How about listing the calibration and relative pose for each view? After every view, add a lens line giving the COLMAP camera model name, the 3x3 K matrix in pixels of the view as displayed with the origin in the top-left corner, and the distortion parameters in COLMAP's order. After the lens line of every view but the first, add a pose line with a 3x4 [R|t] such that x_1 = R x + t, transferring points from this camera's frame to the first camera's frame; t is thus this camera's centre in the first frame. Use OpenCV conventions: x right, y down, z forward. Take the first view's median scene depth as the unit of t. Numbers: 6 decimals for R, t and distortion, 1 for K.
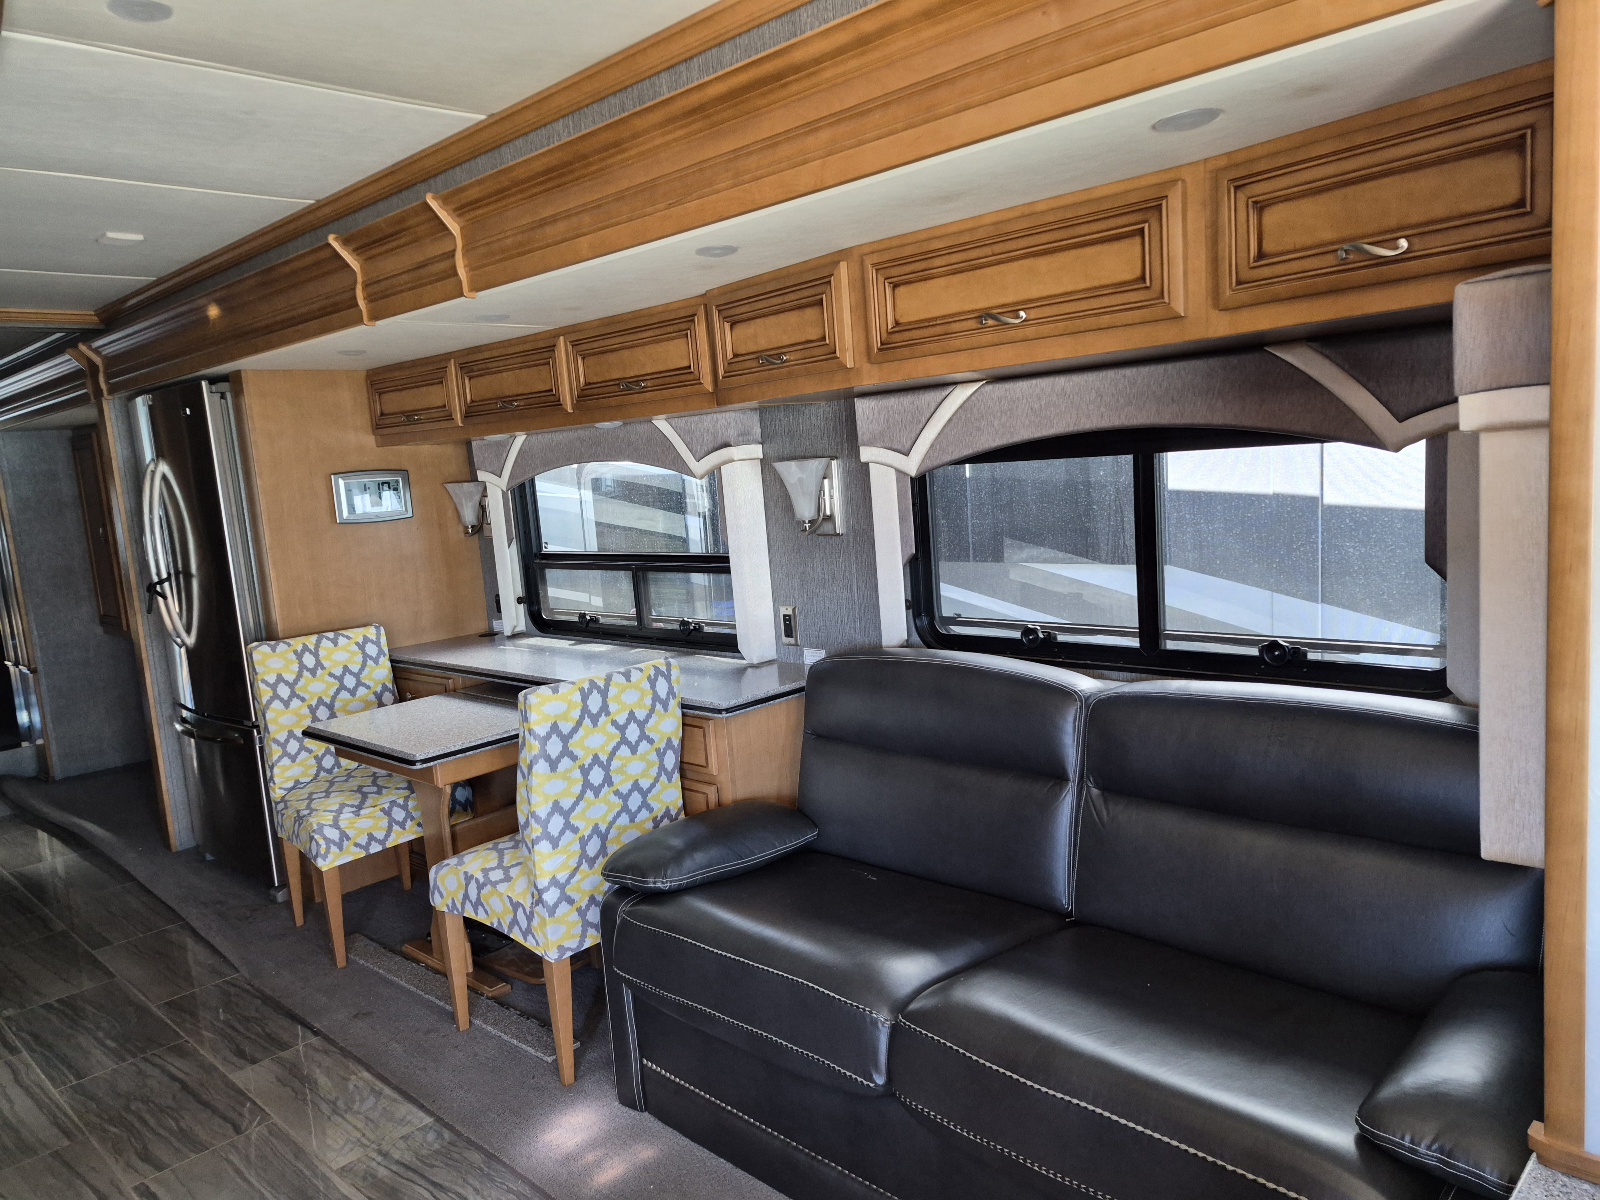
lens RADIAL K [[1105.7, 0, 818.0], [0, 1105.7, 599.2], [0, 0, 1]] dist [0.071507, -0.074897]
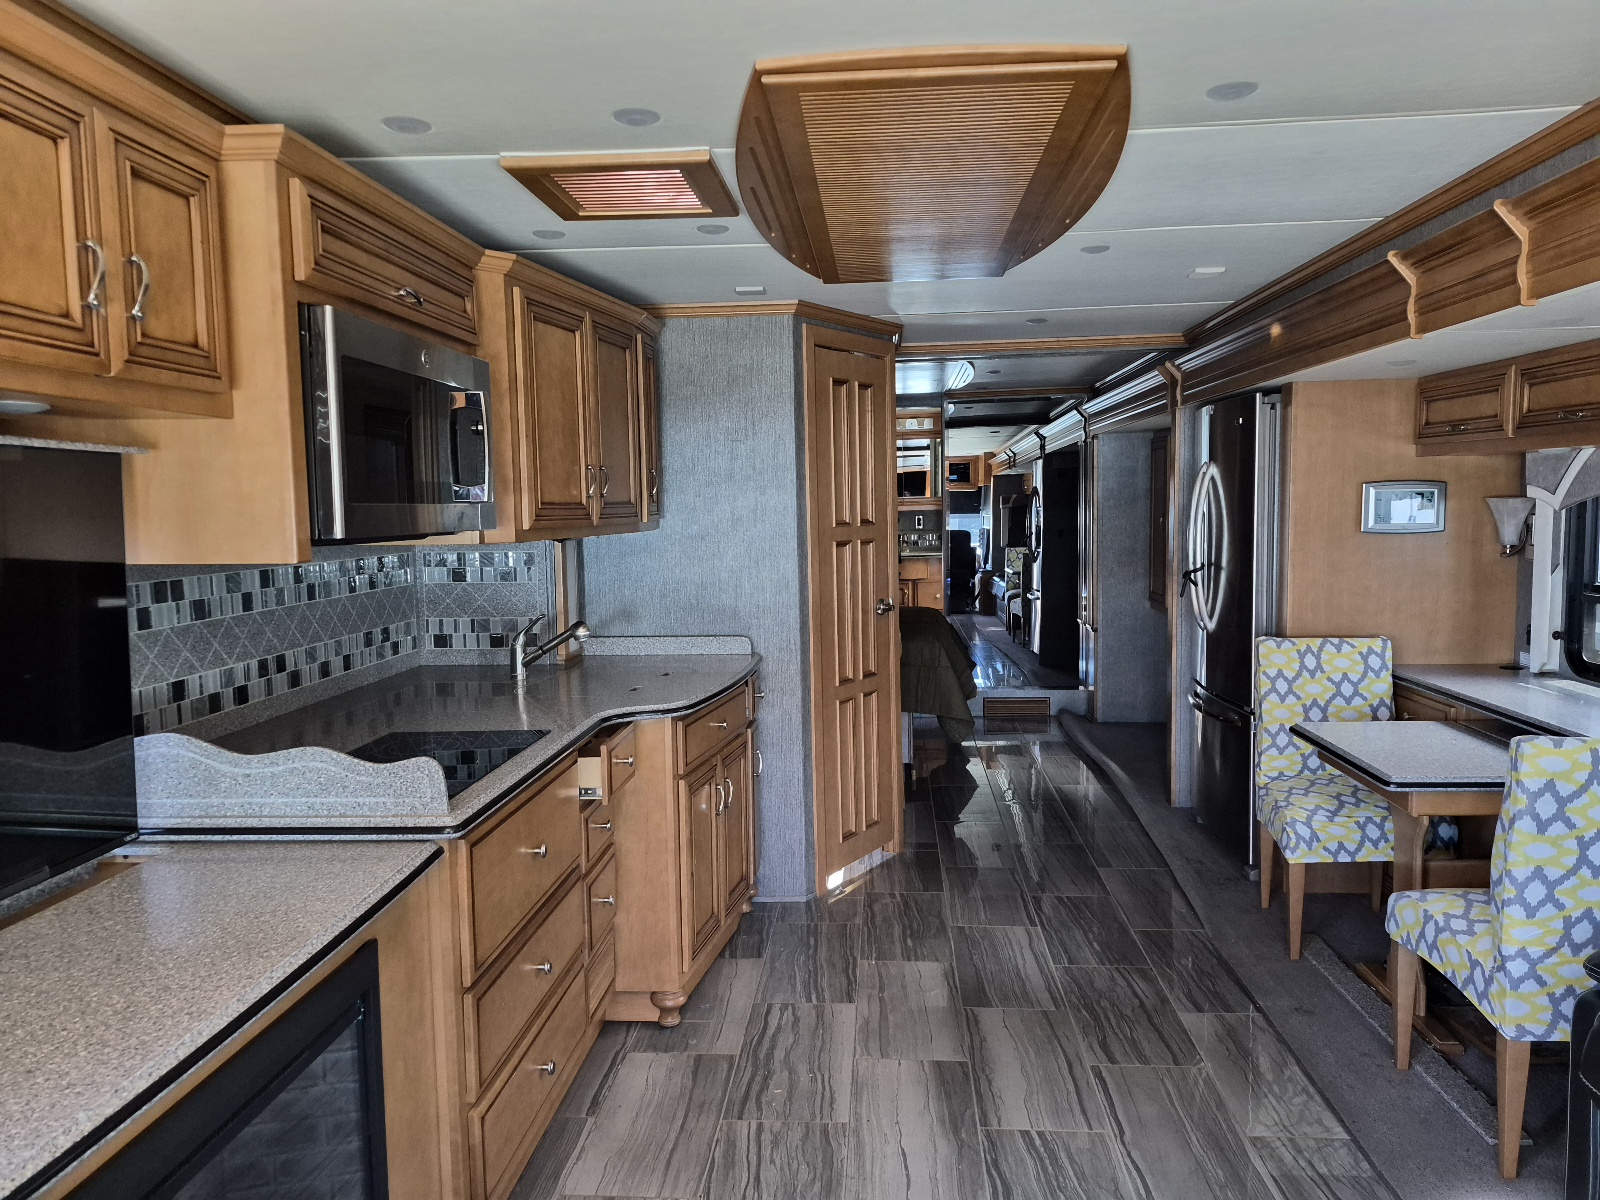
lens RADIAL K [[1105.7, 0, 811.9], [0, 1105.7, 600.1], [0, 0, 1]] dist [0.071507, -0.074897]
pose [[0.635819, 0.130334, -0.760755, 0.032756], [-0.128542, 0.989756, 0.062135, -0.006874], [0.761060, 0.058282, 0.646058, -0.023889]]
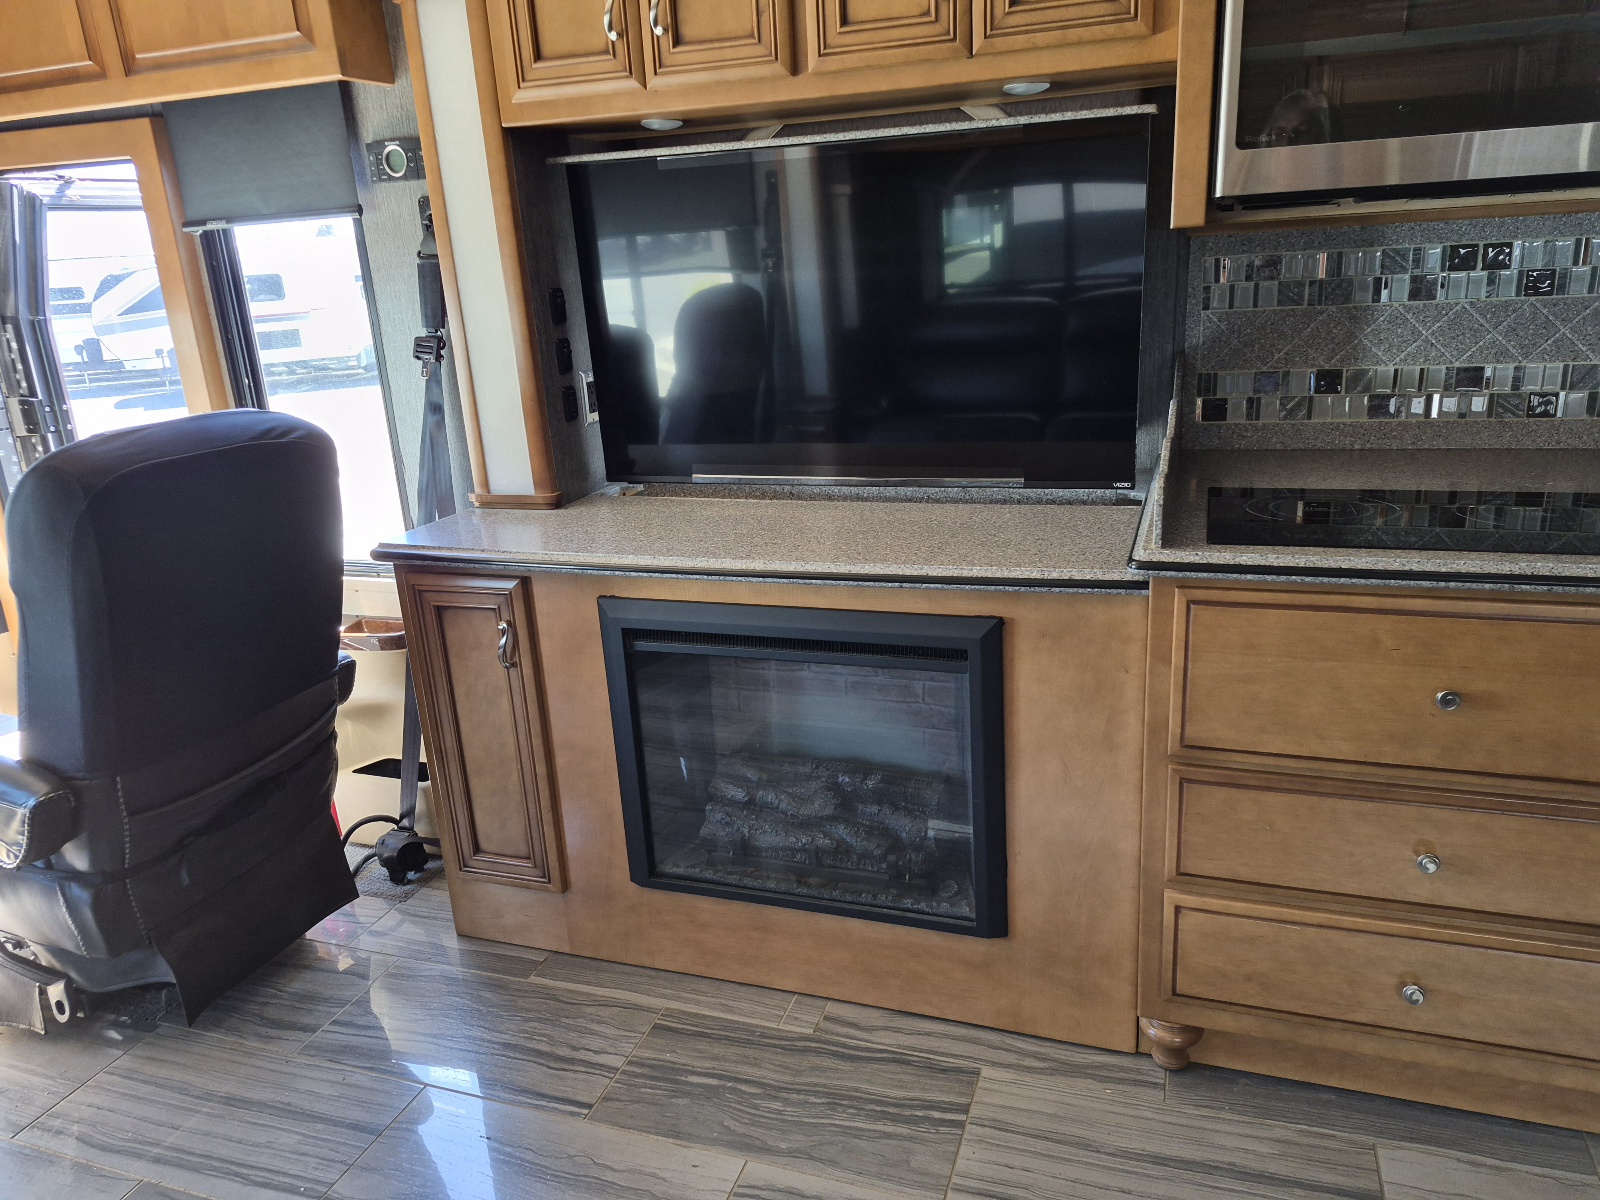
lens RADIAL K [[1105.7, 0, 820.9], [0, 1105.7, 596.2], [0, 0, 1]] dist [0.071507, -0.074897]
pose [[-0.900478, 0.242544, -0.360986, -0.141175], [0.067913, 0.898281, 0.434142, -0.029962], [0.429565, 0.366420, -0.825354, 0.405083]]
